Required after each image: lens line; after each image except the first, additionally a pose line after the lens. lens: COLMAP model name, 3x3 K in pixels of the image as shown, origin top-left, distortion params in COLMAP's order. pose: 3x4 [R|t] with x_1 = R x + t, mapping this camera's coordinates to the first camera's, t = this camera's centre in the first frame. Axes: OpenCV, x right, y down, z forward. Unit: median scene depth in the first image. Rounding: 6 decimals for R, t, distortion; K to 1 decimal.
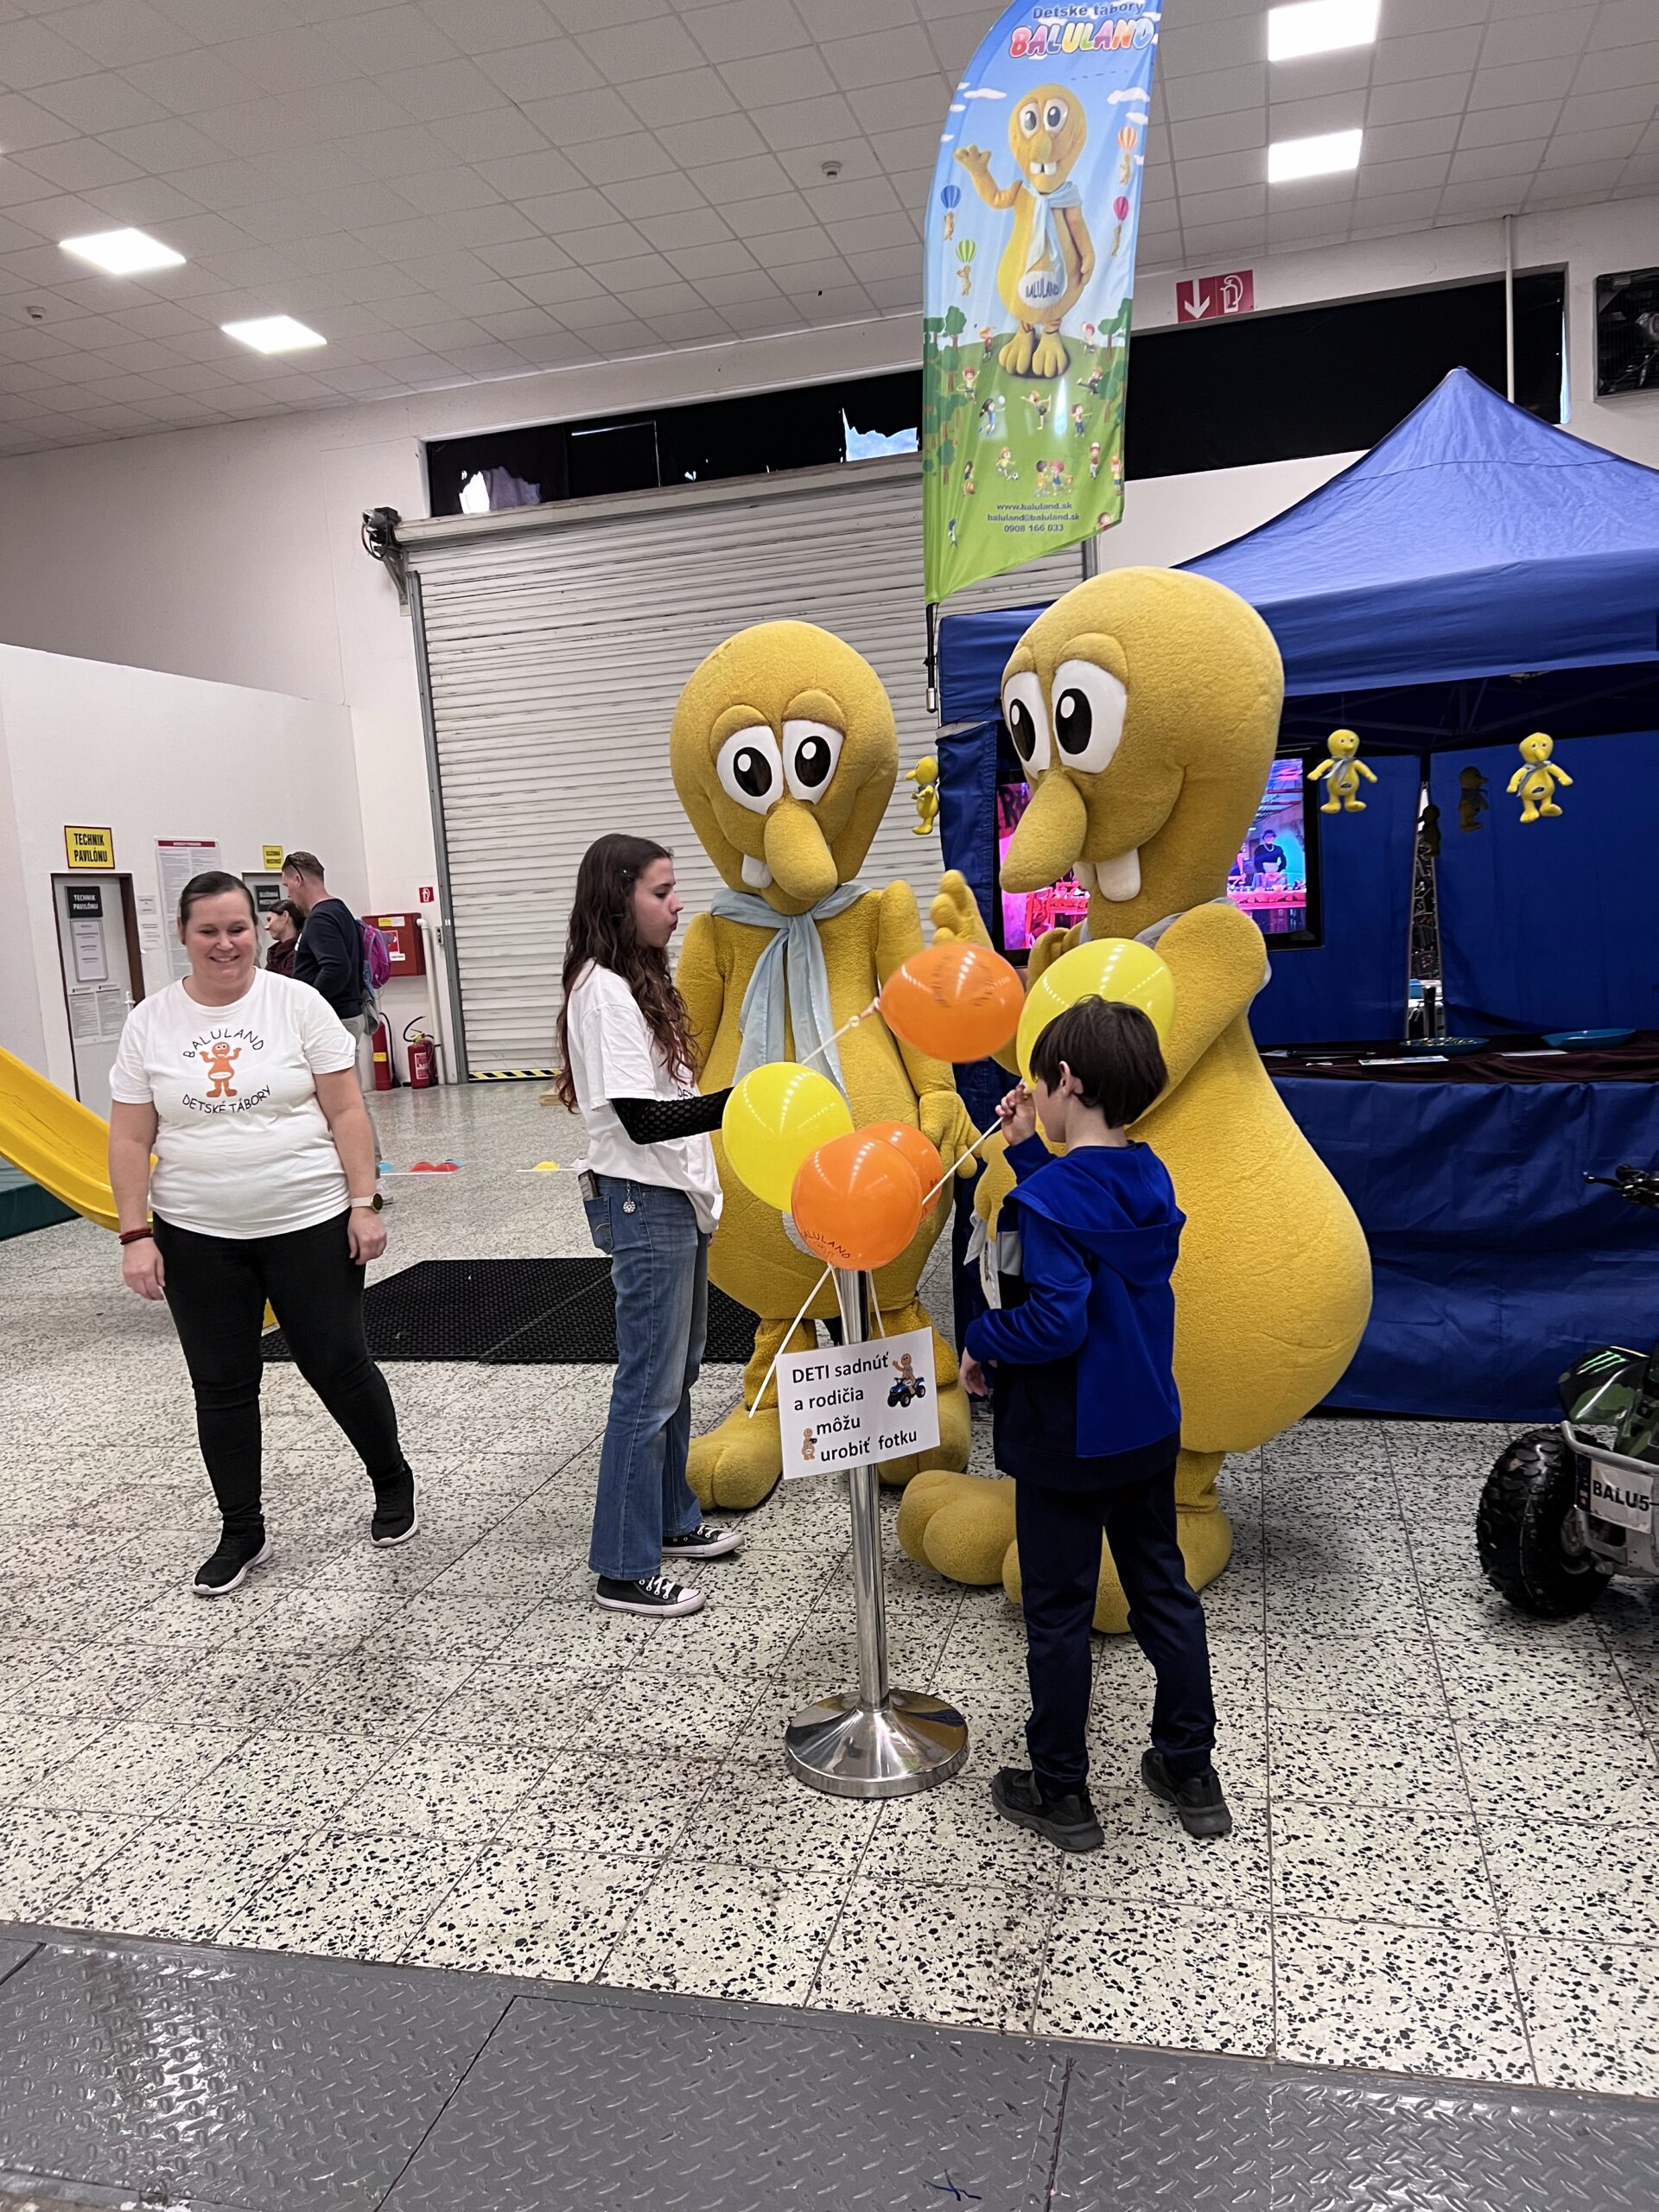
lens RADIAL K [[1663.3, 0, 815.0], [0, 1663.3, 1097.3], [0, 0, 1]] dist [0.052286, -0.059929]
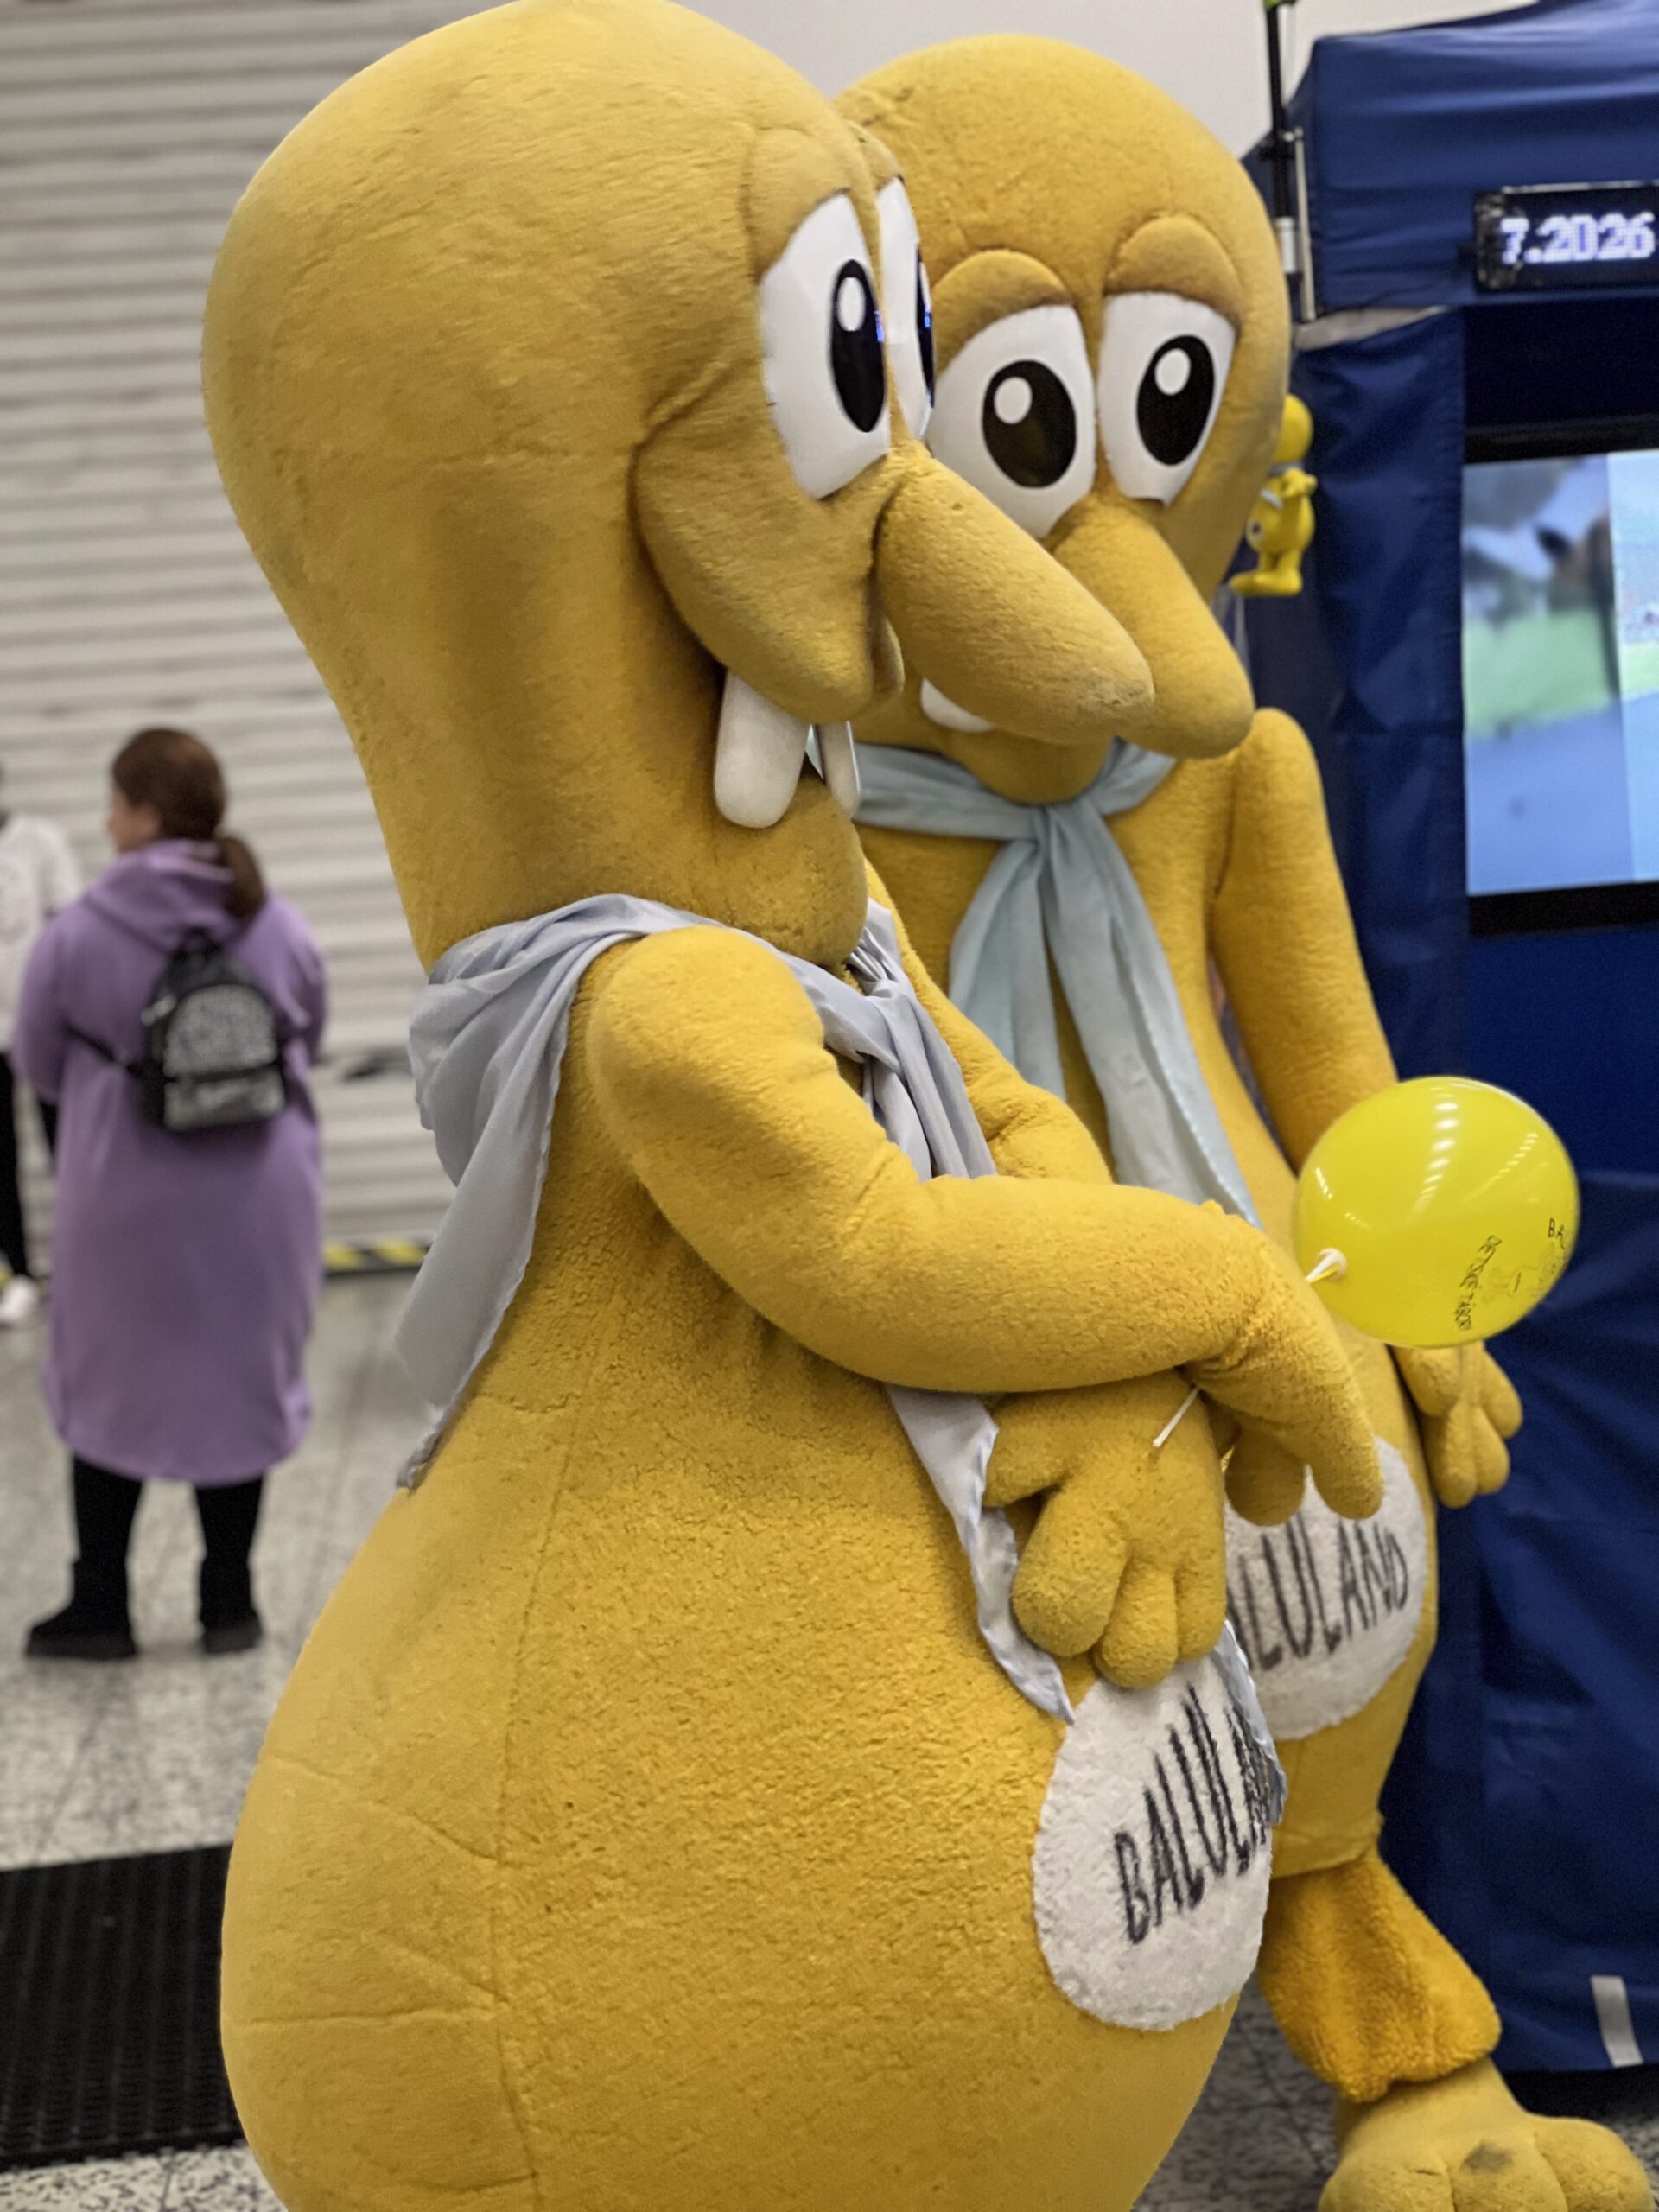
lens RADIAL K [[4903.9, 0, 927.9], [0, 4903.9, 959.4], [0, 0, 1]] dist [0.118365, 0.000000]
pose [[0.943268, -0.018374, 0.331523, -0.384810], [0.049102, 0.995209, -0.084551, 0.015665], [-0.328381, 0.096032, 0.939651, -0.020784]]
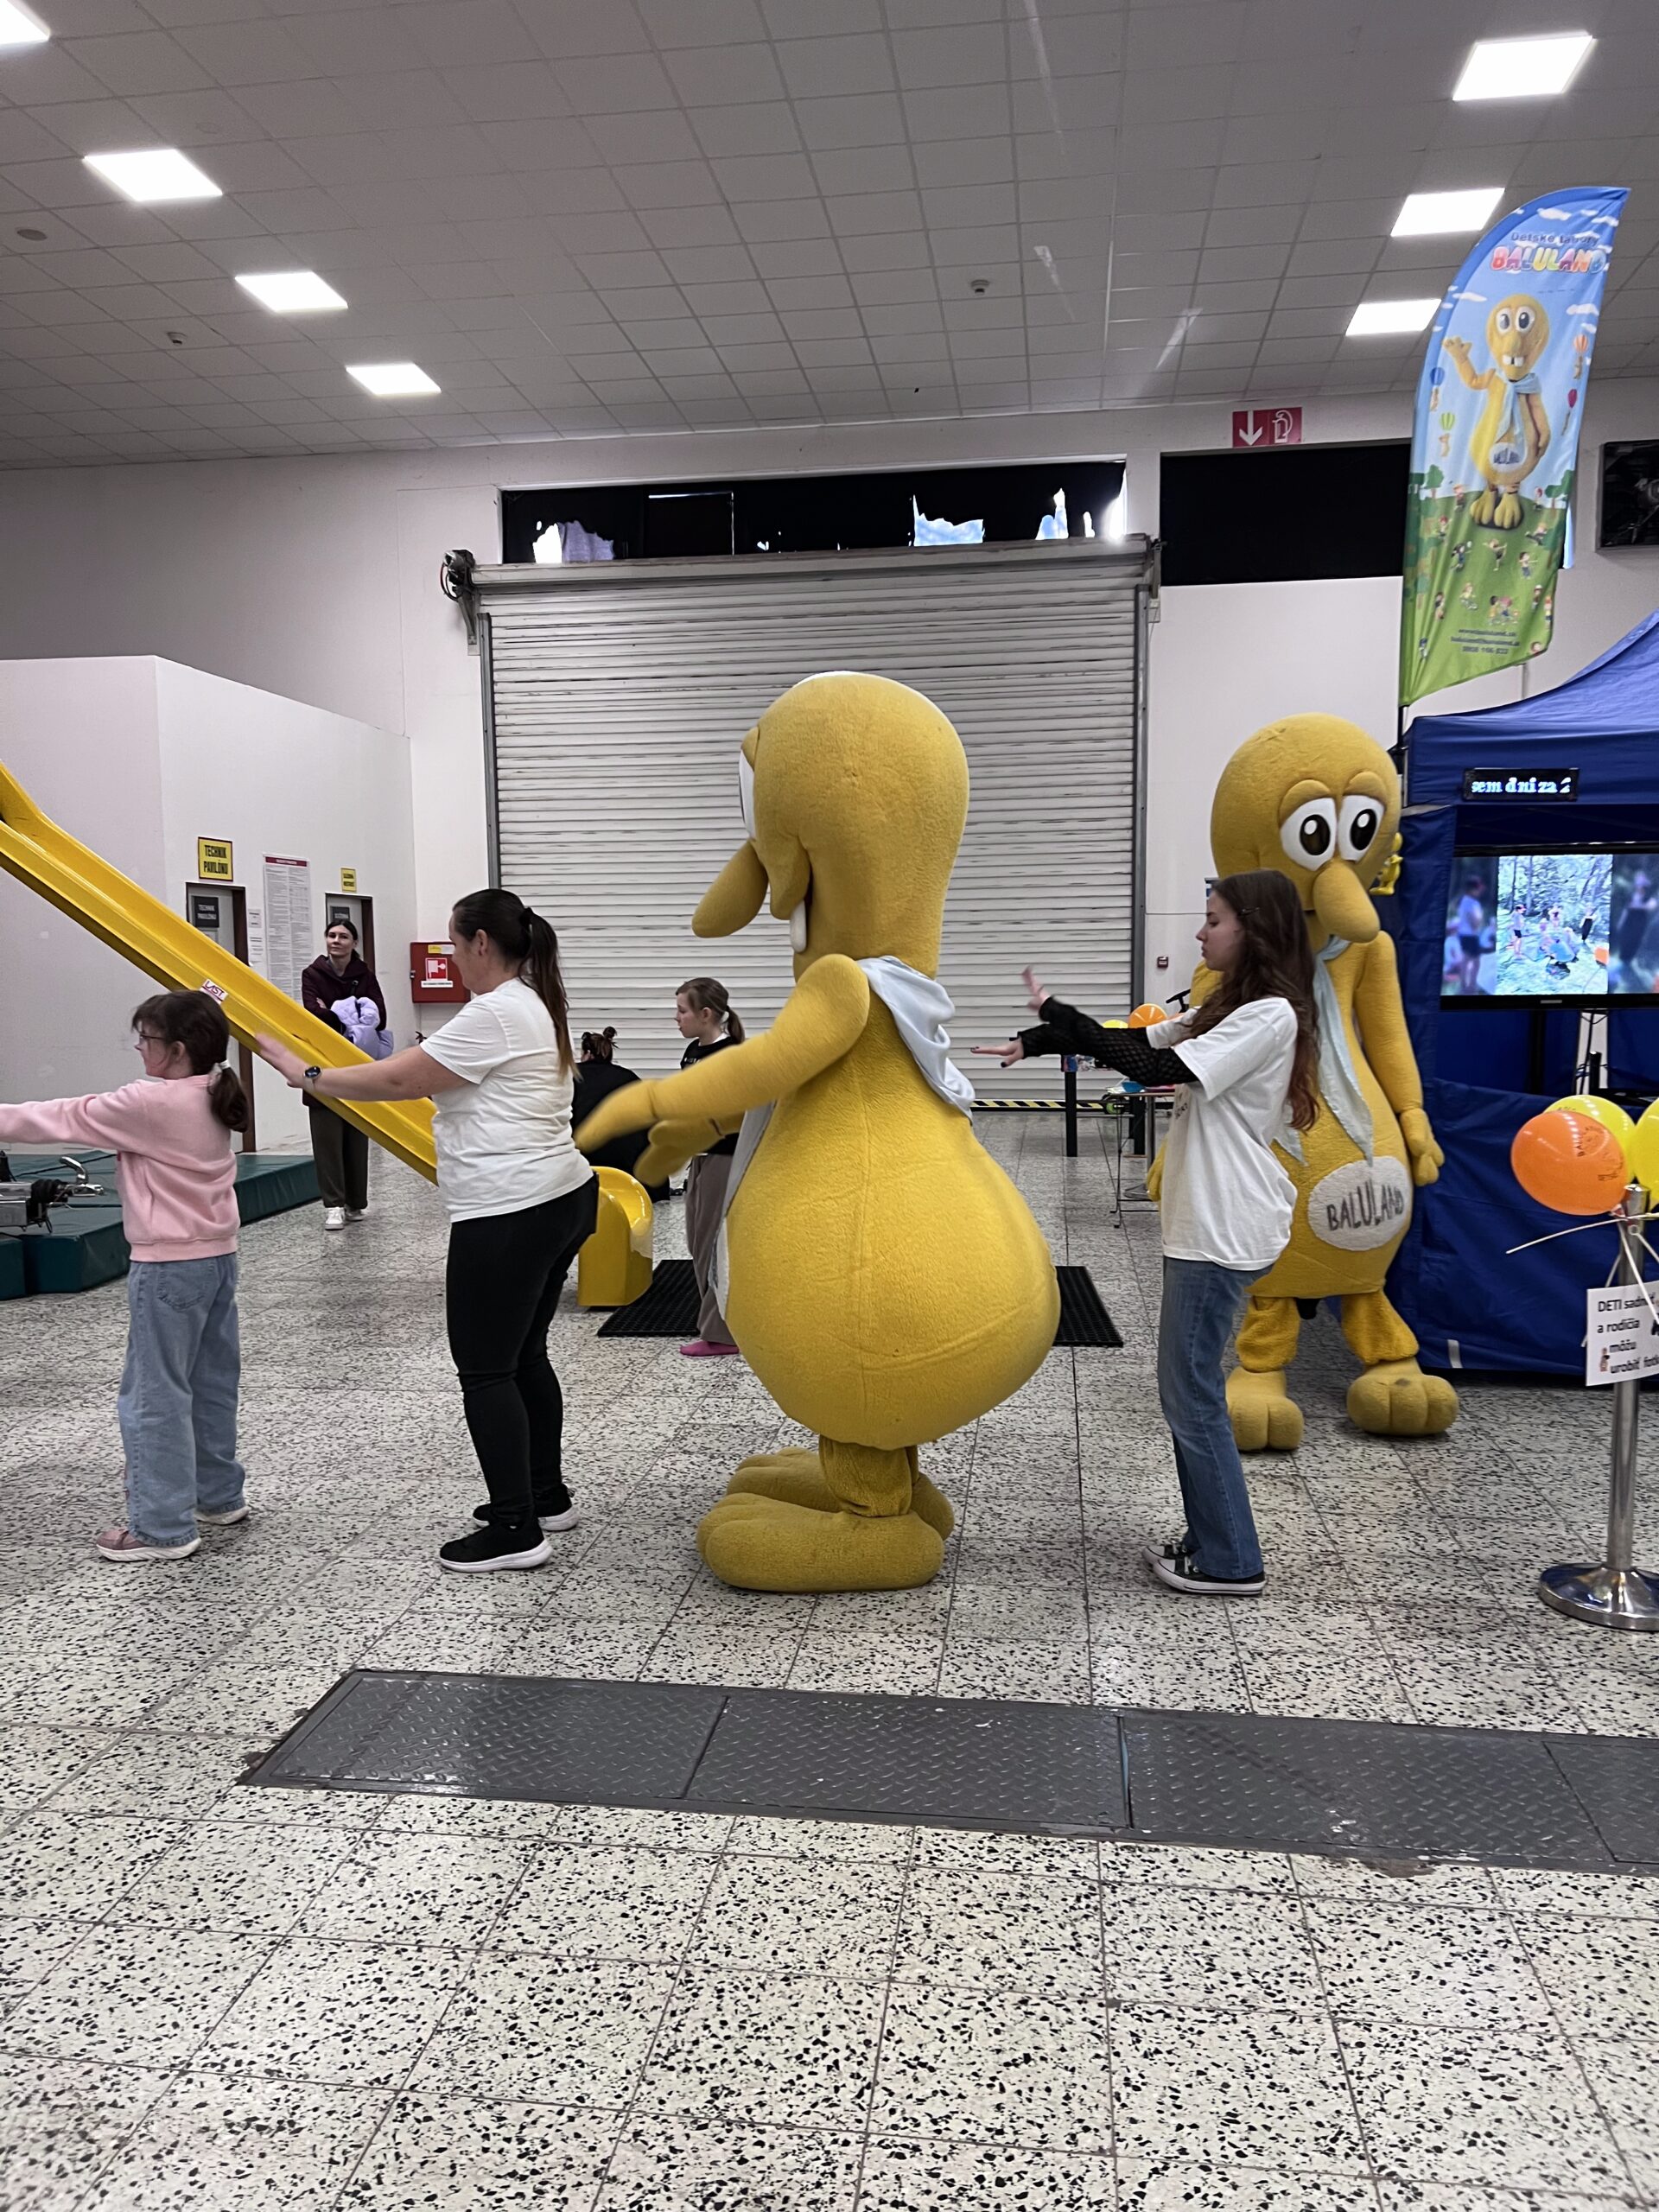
lens RADIAL K [[1663.3, 0, 807.6], [0, 1663.3, 1111.9], [0, 0, 1]] dist [0.052286, -0.059929]
pose [[0.992182, 0.045655, 0.116149, -0.478968], [-0.042542, 0.998669, -0.029147, 0.049865], [-0.117325, 0.023978, 0.992804, -0.139120]]
